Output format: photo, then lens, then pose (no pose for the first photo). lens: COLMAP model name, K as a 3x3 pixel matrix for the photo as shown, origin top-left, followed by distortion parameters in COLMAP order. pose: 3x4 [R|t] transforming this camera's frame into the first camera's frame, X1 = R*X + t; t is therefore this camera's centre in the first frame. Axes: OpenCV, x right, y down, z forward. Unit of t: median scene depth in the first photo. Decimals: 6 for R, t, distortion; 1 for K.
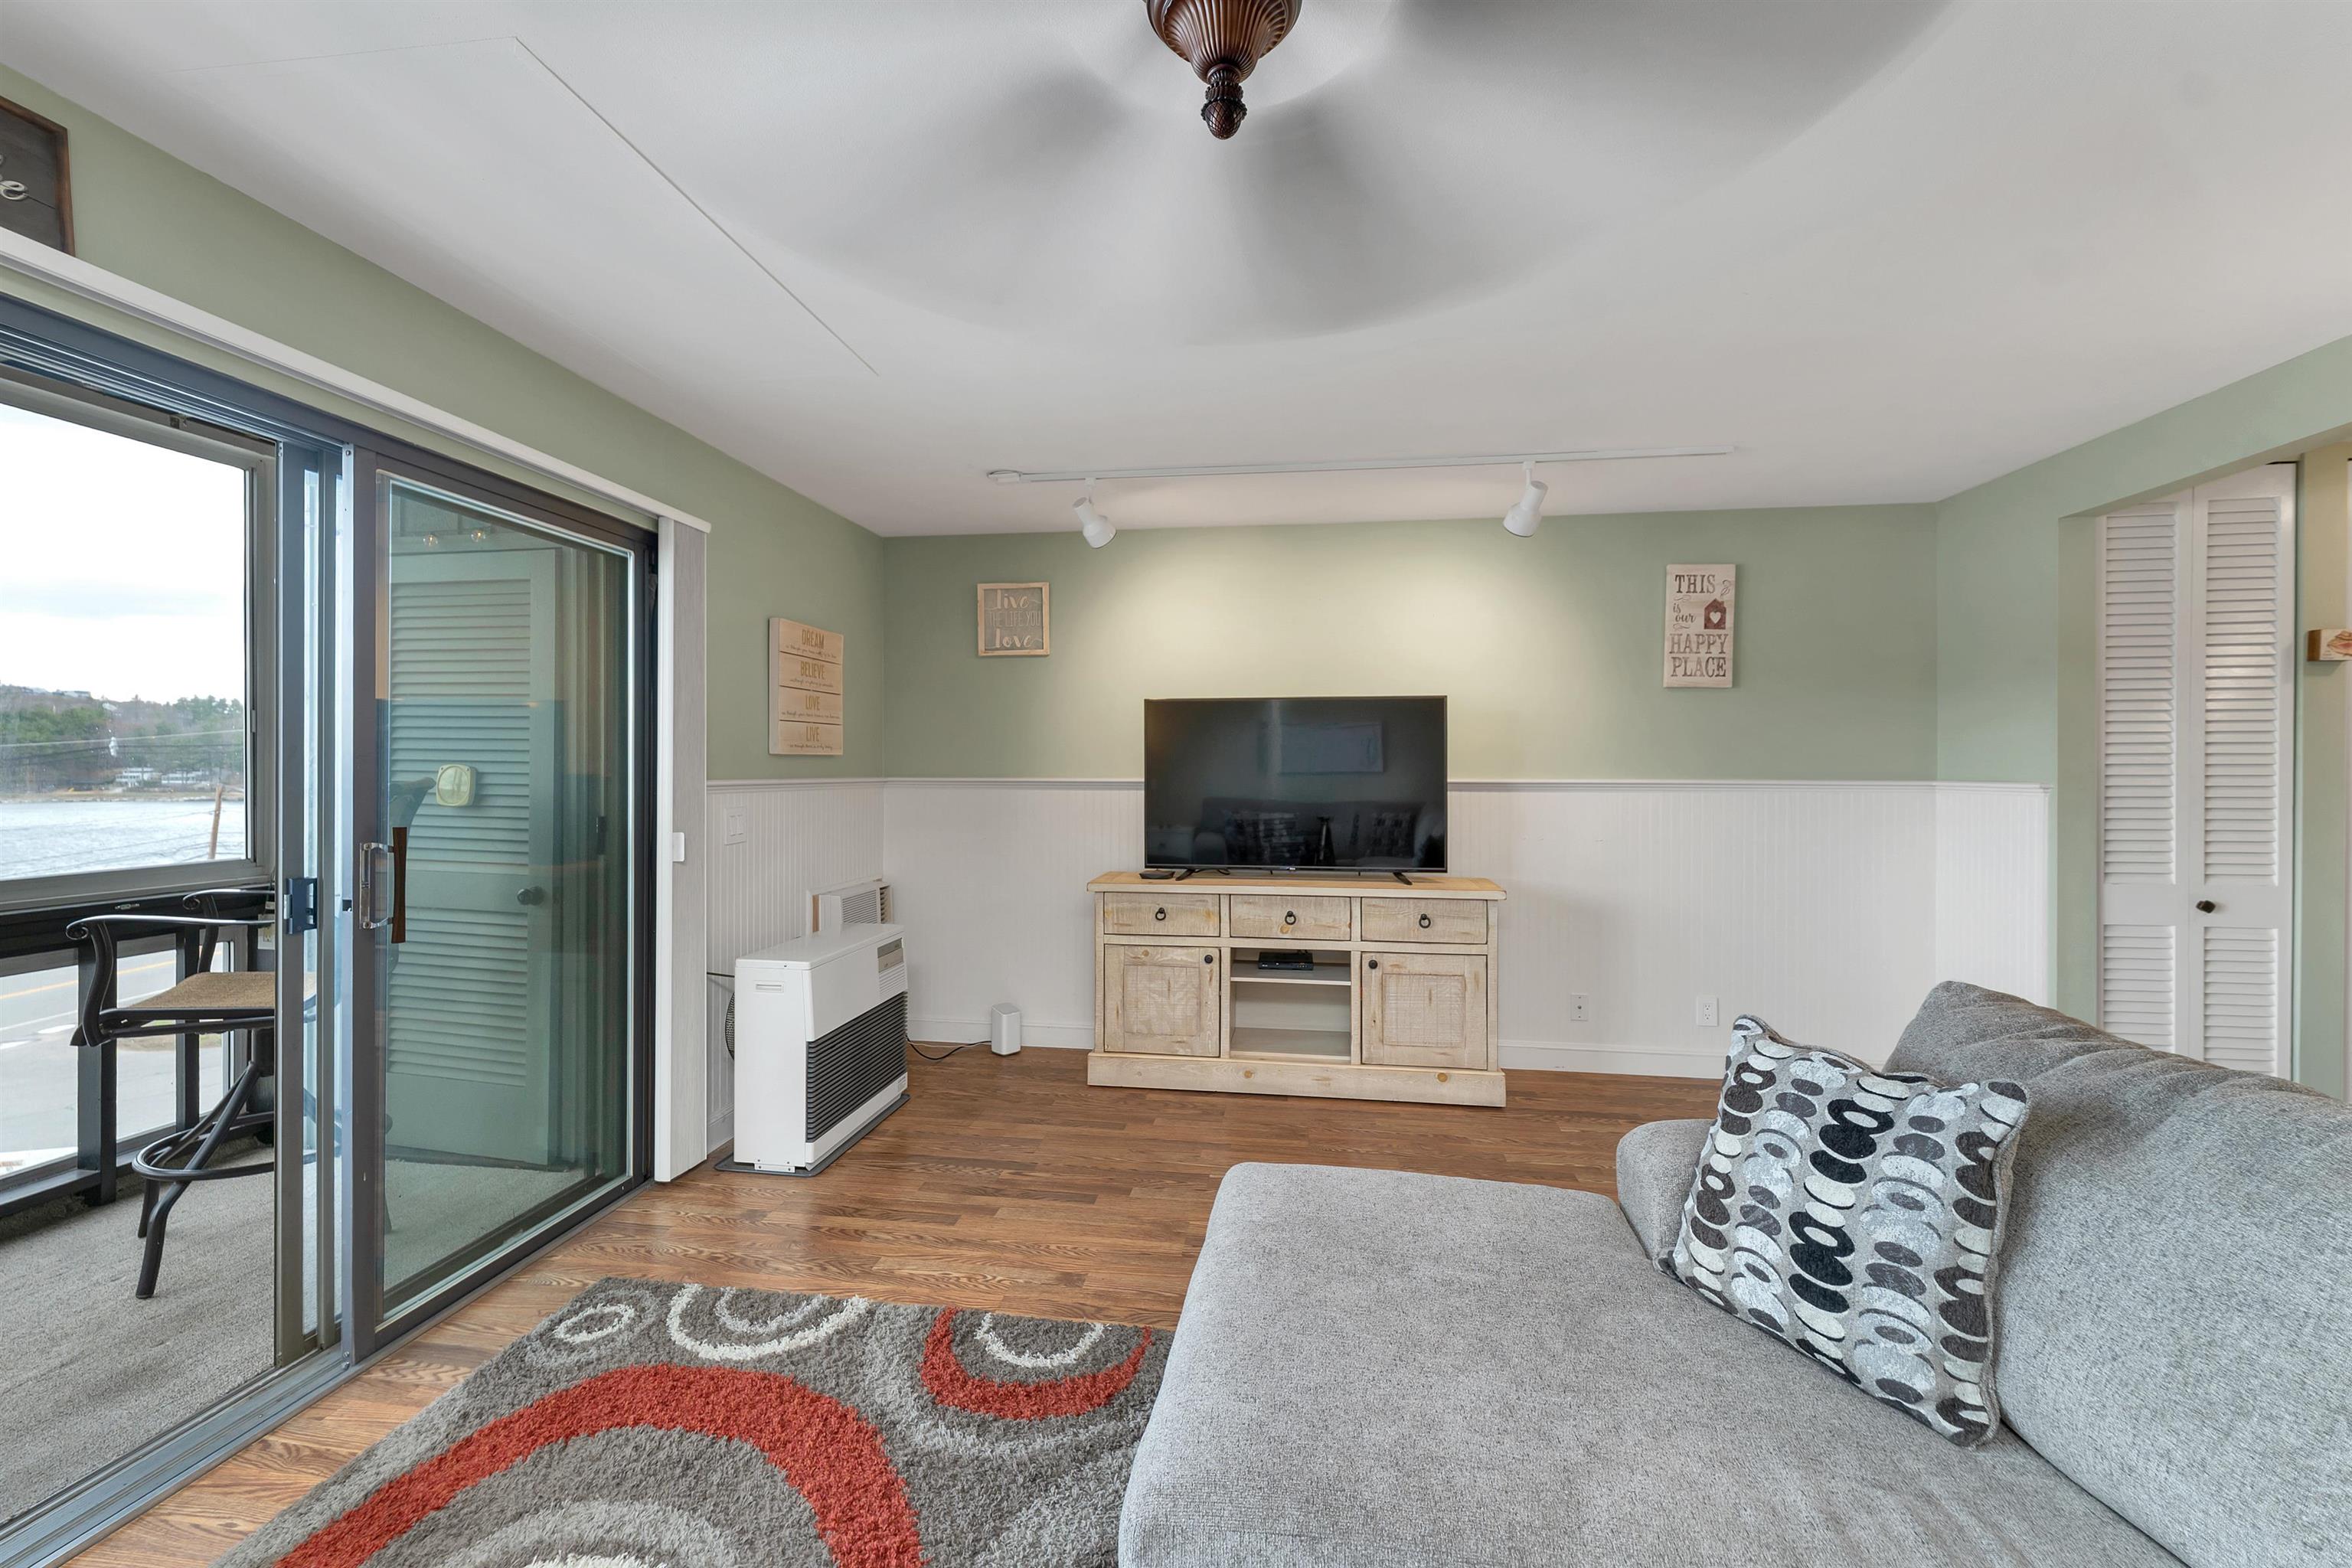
lens RADIAL K [[974.9, 0, 1152.1], [0, 974.9, 778.6], [0, 0, 1]] dist [0.001778, 0.000326]
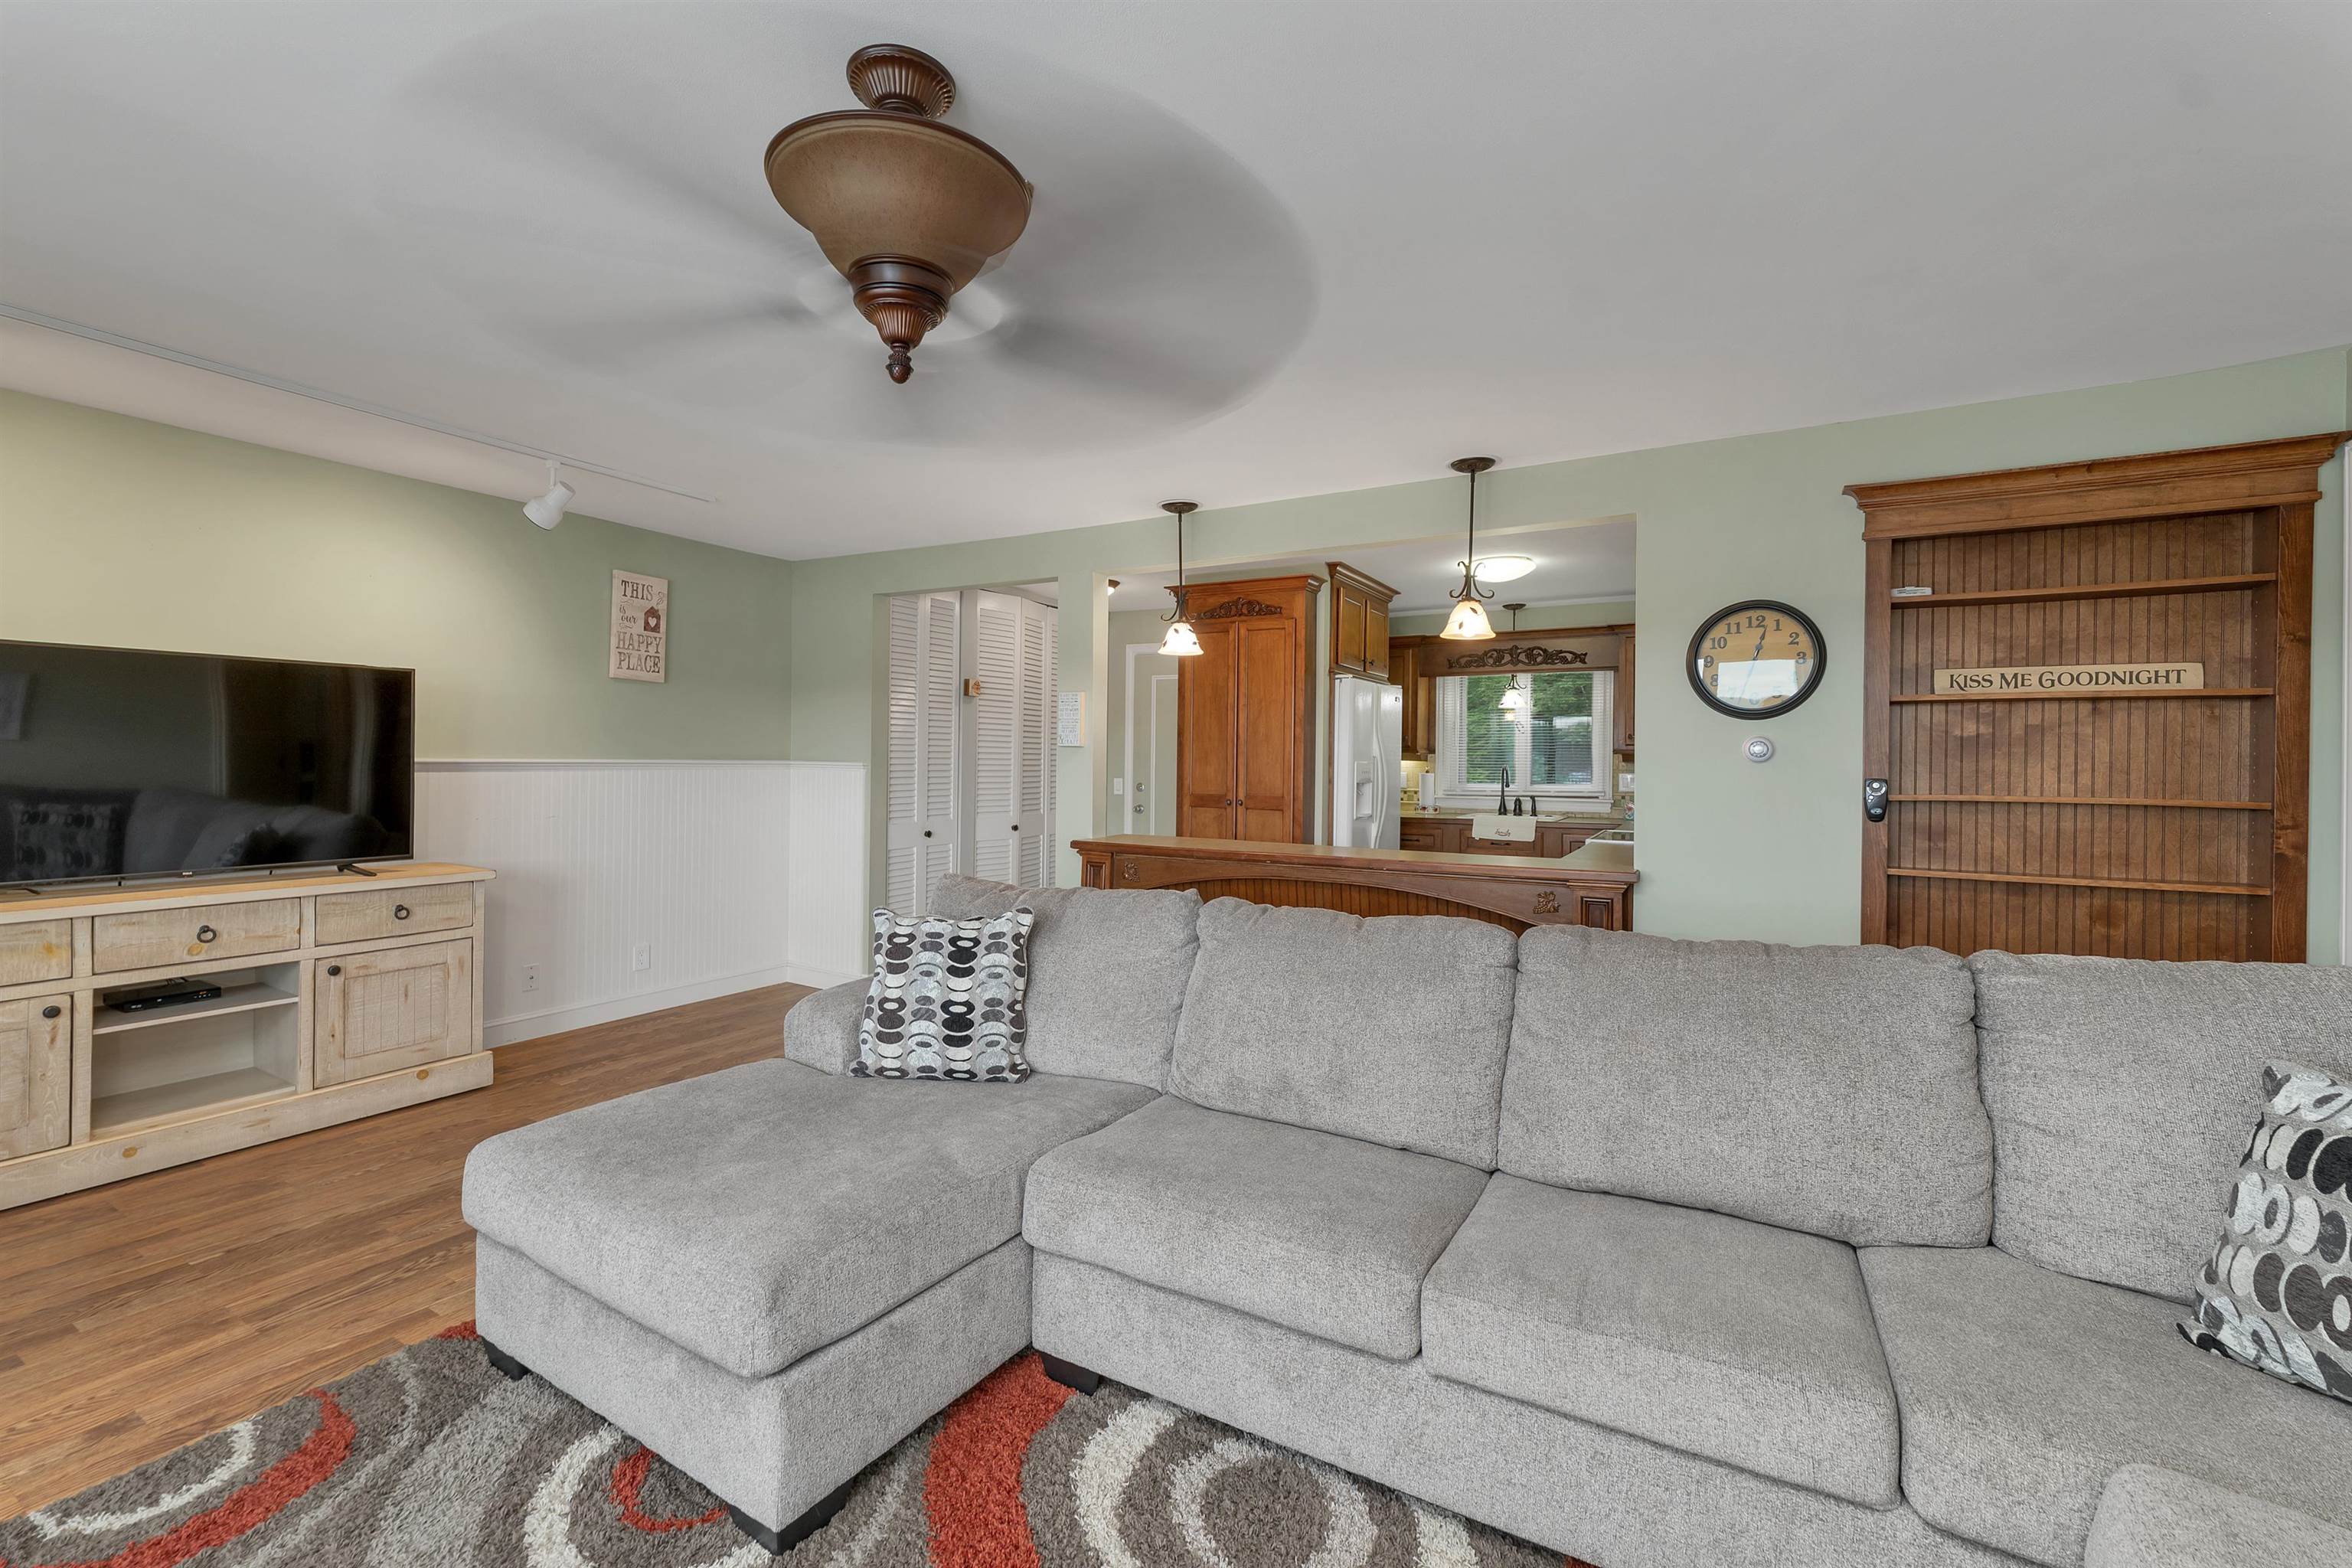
lens RADIAL K [[971.1, 0, 1170.5], [0, 971.1, 769.3], [0, 0, 1]] dist [0.001711, -0.000135]
pose [[0.365572, -0.008211, 0.930747, -0.401053], [-0.004159, 0.999937, 0.010455, -0.002804], [-0.930774, -0.007693, 0.365515, -0.020045]]
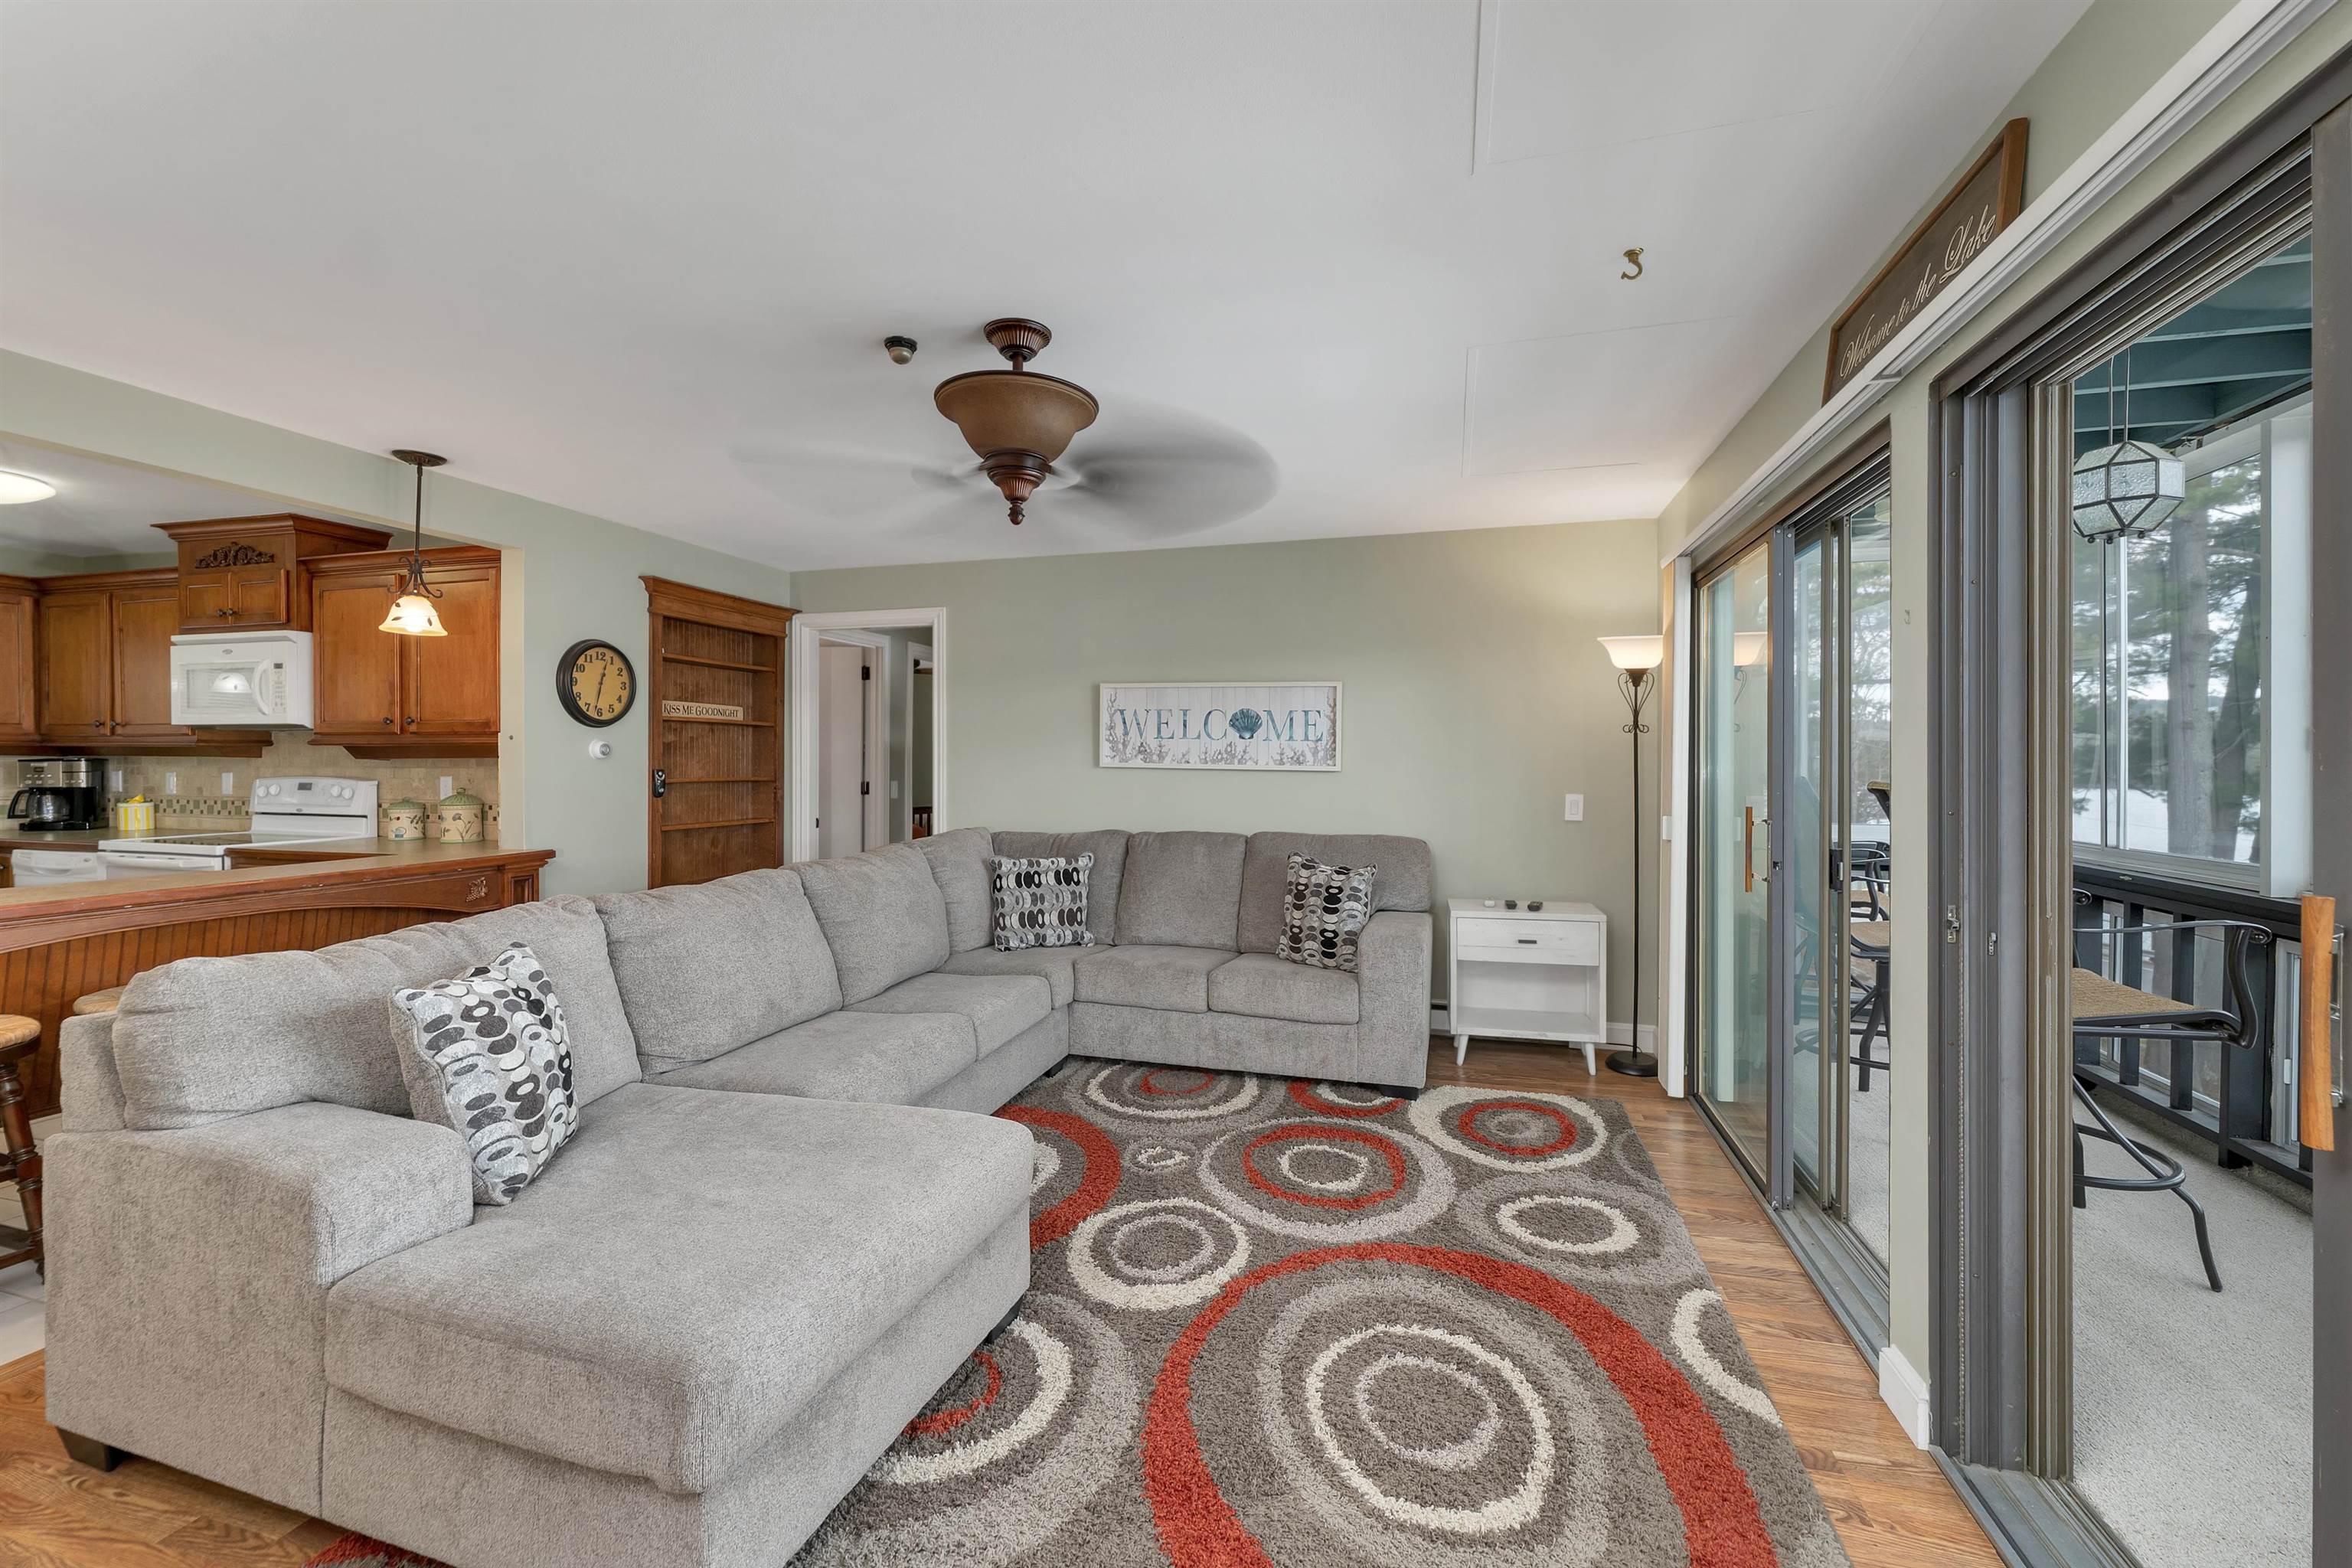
lens RADIAL K [[971.1, 0, 1170.5], [0, 971.1, 769.3], [0, 0, 1]] dist [0.001711, -0.000135]
pose [[-0.991101, -0.007597, 0.132893, -0.210943], [-0.006112, 0.999914, 0.011577, -0.008552], [-0.132969, 0.010661, -0.991063, 1.125114]]
